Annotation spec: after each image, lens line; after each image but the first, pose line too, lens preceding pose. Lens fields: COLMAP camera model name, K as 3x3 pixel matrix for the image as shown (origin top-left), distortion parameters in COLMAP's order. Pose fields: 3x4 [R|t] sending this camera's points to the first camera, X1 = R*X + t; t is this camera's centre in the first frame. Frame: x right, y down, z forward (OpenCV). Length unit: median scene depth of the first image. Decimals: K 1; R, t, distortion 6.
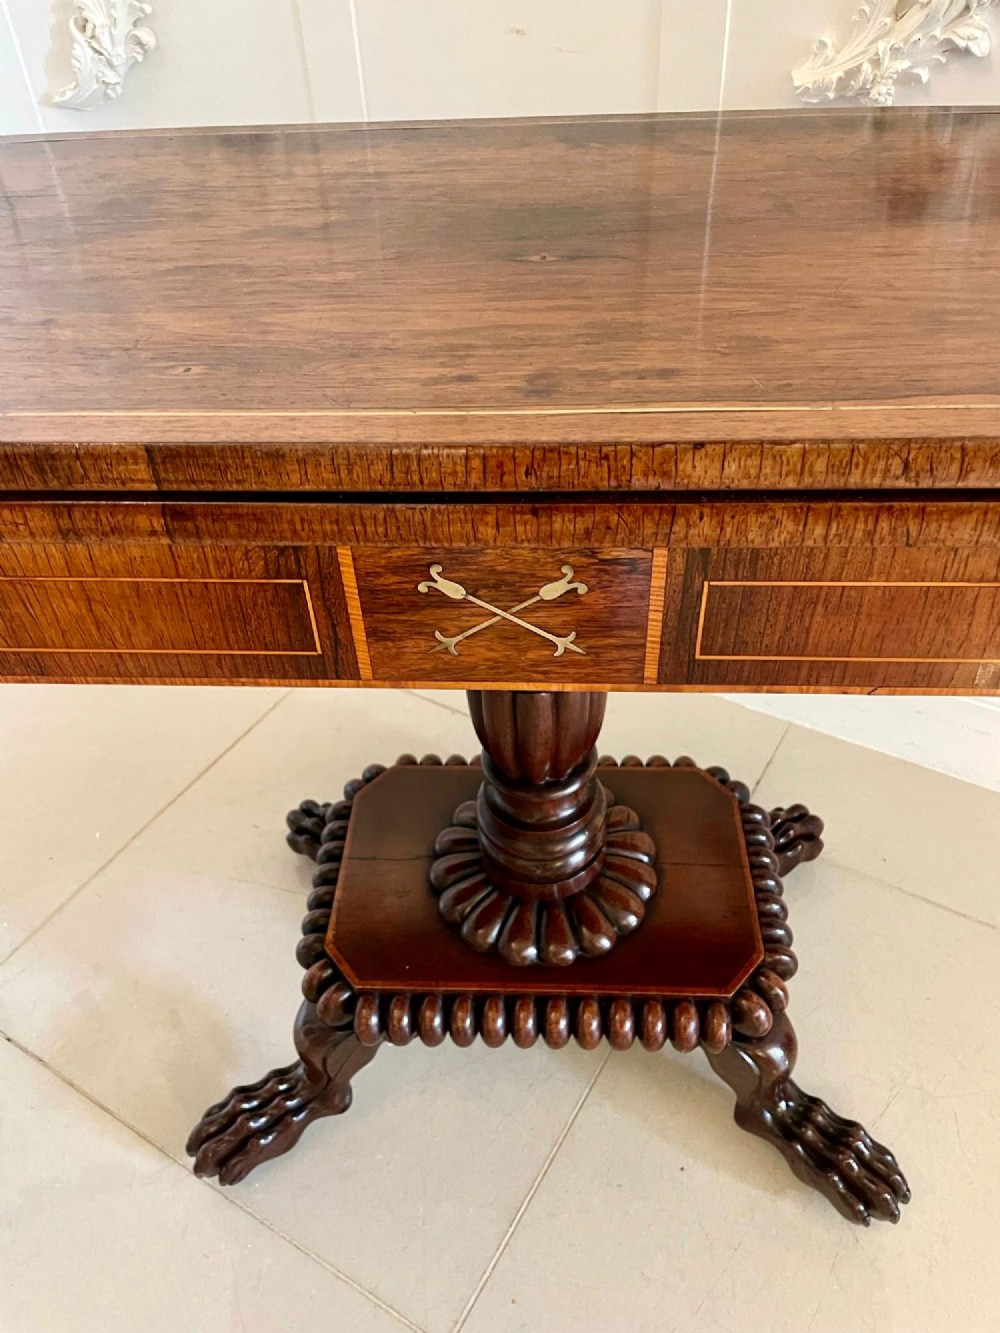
lens RADIAL K [[1009.5, 0, 497.0], [0, 1009.5, 672.5], [0, 0, 1]] dist [0.098821, -0.128988]
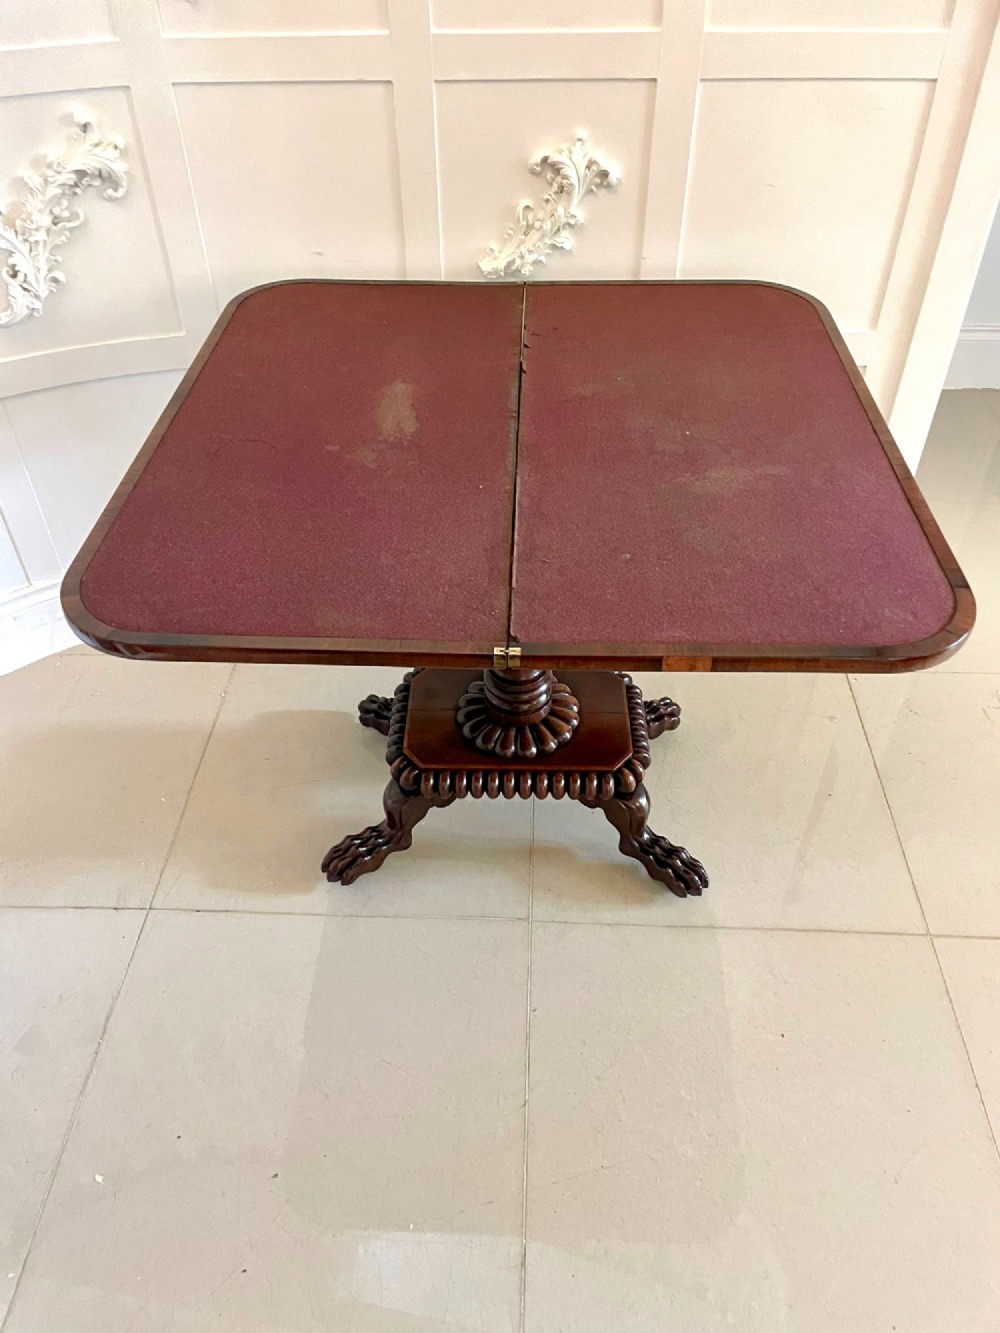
lens RADIAL K [[989.9, 0, 496.4], [0, 989.9, 675.5], [0, 0, 1]] dist [0.101902, -0.117230]
pose [[0.999074, 0.008039, 0.042257, -0.075003], [-0.007705, 0.999938, -0.008058, 0.145941], [-0.042319, 0.007725, 0.999074, -0.851077]]
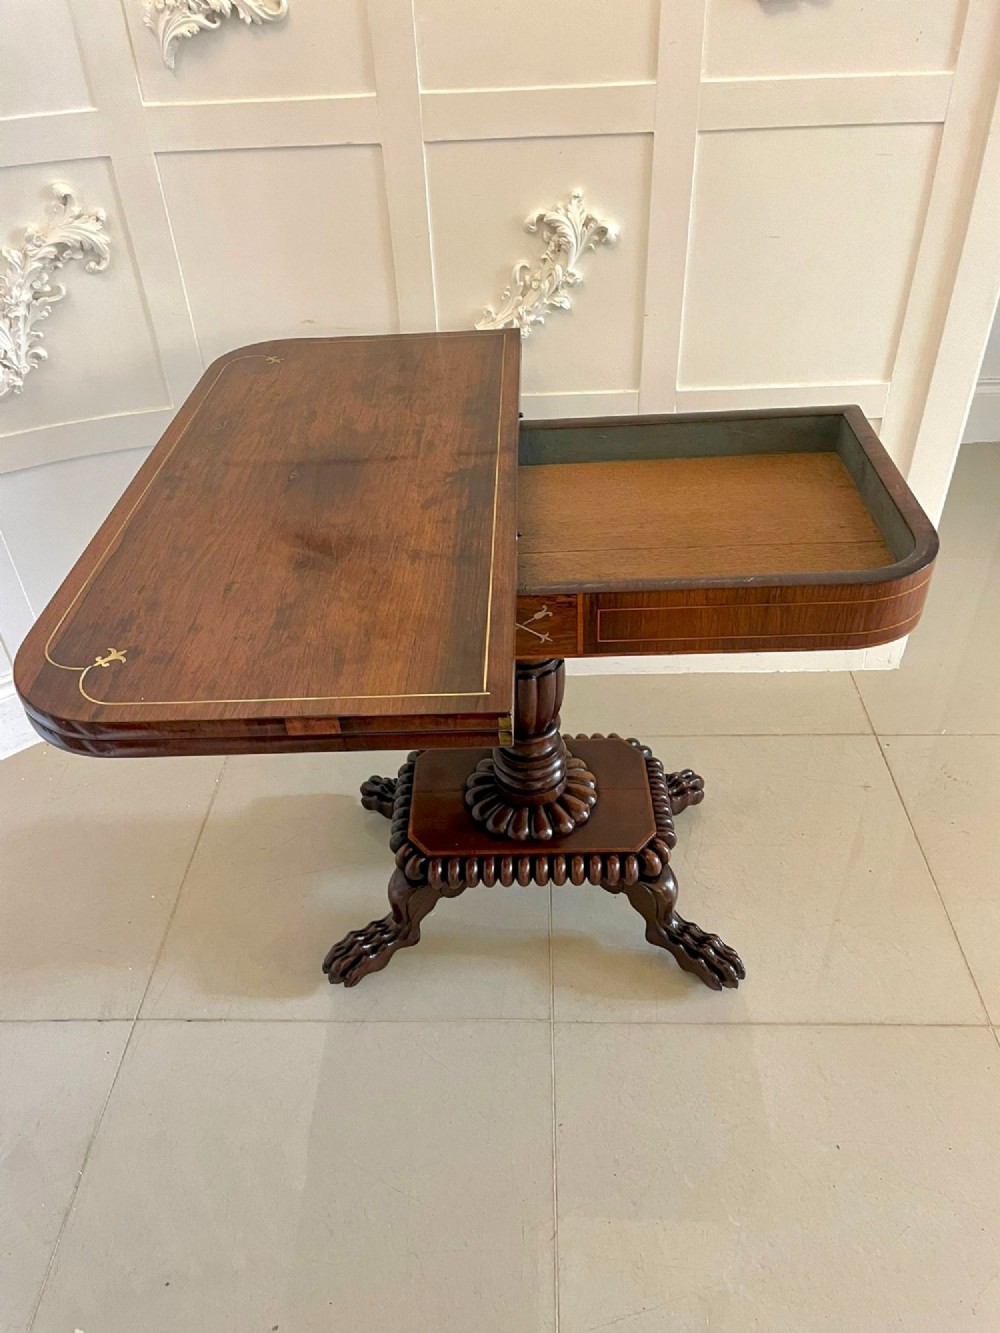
lens RADIAL K [[1009.5, 0, 497.0], [0, 1009.5, 672.5], [0, 0, 1]] dist [0.098821, -0.128988]
pose [[0.999165, -0.019017, 0.036155, -0.074542], [0.021914, 0.996432, -0.081505, 0.135783], [-0.034476, 0.082229, 0.996017, -0.766606]]
